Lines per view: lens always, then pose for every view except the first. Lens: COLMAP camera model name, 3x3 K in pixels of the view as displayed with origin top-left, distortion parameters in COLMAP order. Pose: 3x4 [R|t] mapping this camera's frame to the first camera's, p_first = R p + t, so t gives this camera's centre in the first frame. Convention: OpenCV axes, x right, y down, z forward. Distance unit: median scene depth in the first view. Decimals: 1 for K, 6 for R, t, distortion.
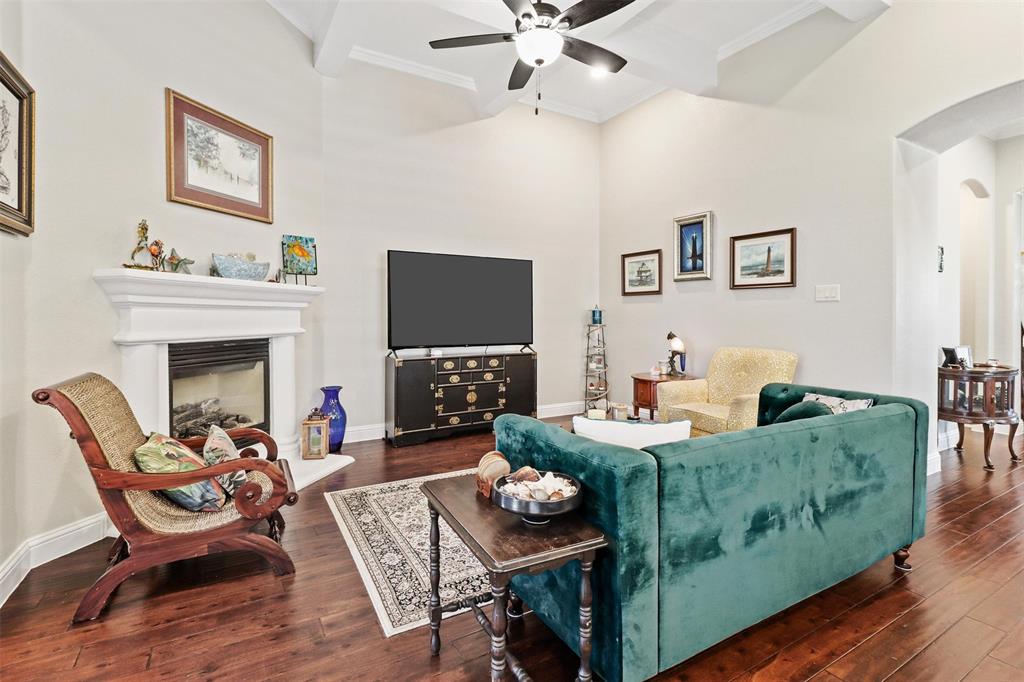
lens RADIAL K [[472.5, 0, 511.3], [0, 472.5, 318.0], [0, 0, 1]] dist [-0.002884, -0.000112]
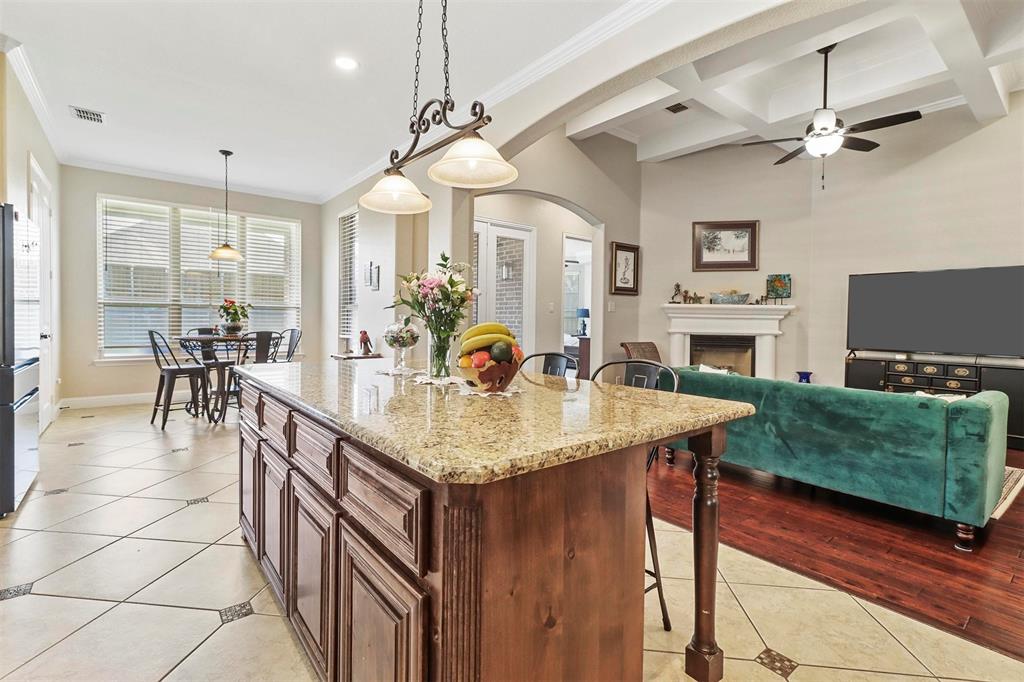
lens RADIAL K [[472.5, 0, 511.2], [0, 472.5, 331.2], [0, 0, 1]] dist [-0.002884, -0.000112]
pose [[0.157647, 0.018429, -0.987324, 1.151831], [-0.021259, 0.999657, 0.015265, 0.017697], [0.987267, 0.018583, 0.157984, -0.178790]]
